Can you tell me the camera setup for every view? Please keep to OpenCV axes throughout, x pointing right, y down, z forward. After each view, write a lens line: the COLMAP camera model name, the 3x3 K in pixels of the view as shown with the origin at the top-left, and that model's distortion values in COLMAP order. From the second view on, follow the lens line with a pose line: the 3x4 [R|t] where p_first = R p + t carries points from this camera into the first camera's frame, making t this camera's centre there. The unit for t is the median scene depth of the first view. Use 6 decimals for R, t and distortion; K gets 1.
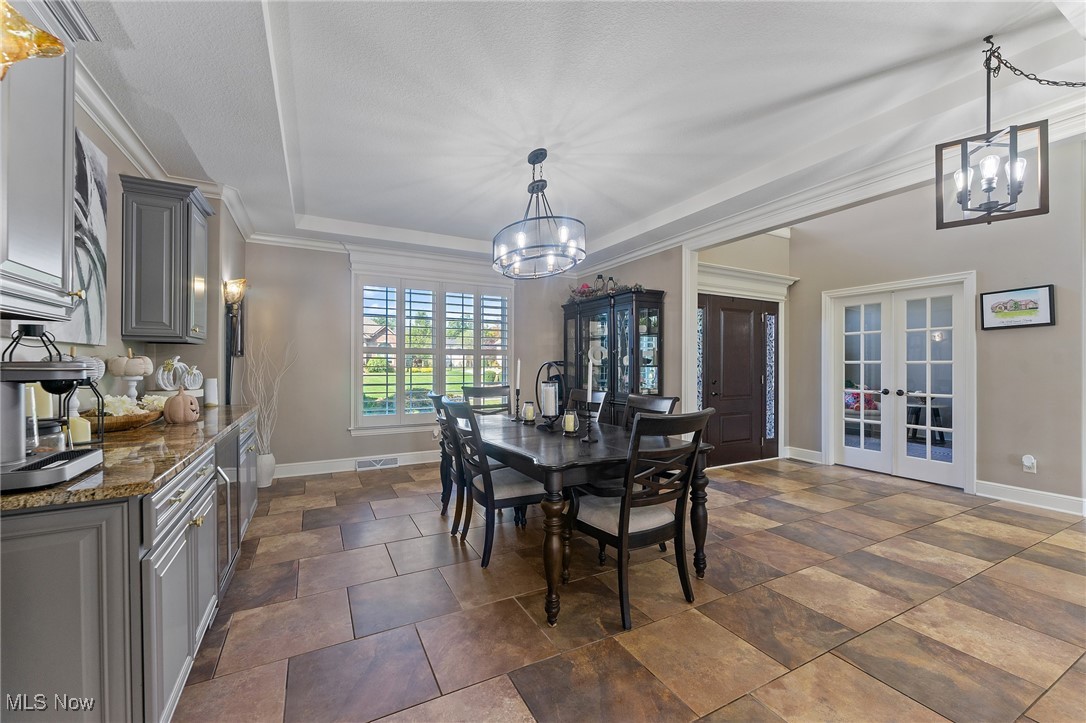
lens RADIAL K [[436.1, 0, 541.5], [0, 436.1, 367.7], [0, 0, 1]] dist [0.003549, 0.000085]
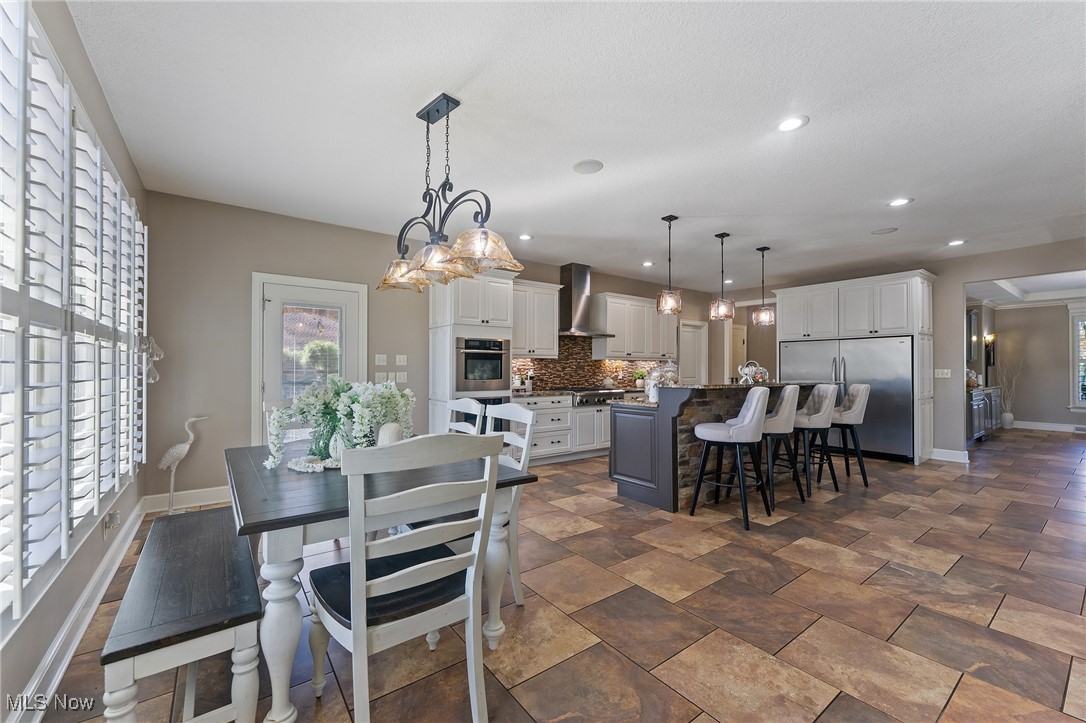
lens RADIAL K [[436.1, 0, 548.3], [0, 436.1, 368.7], [0, 0, 1]] dist [0.003549, 0.000085]
pose [[0.163317, -0.004088, -0.986565, 1.473789], [-0.004943, 0.999975, -0.004962, 0.015512], [0.986561, 0.005687, 0.163293, -2.065534]]
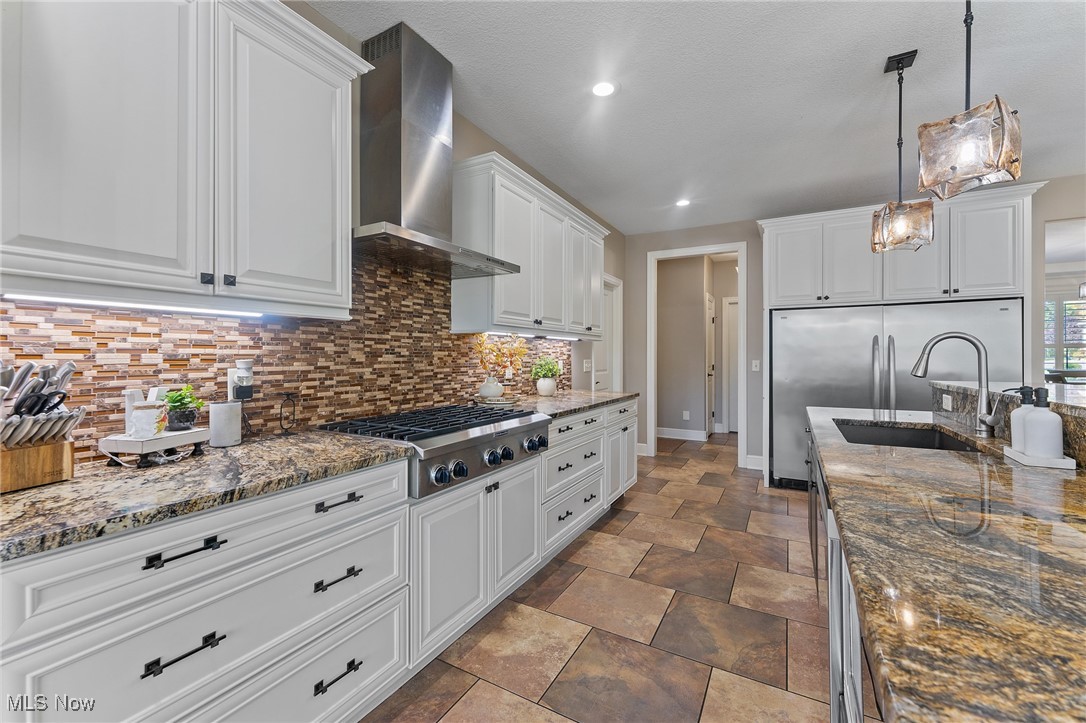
lens RADIAL K [[436.1, 0, 547.8], [0, 436.1, 353.1], [0, 0, 1]] dist [0.003549, 0.000085]
pose [[0.554048, -0.008417, -0.832442, 0.170829], [-0.000690, 0.999944, -0.010570, 0.006485], [0.832484, 0.006430, 0.554011, -1.806726]]
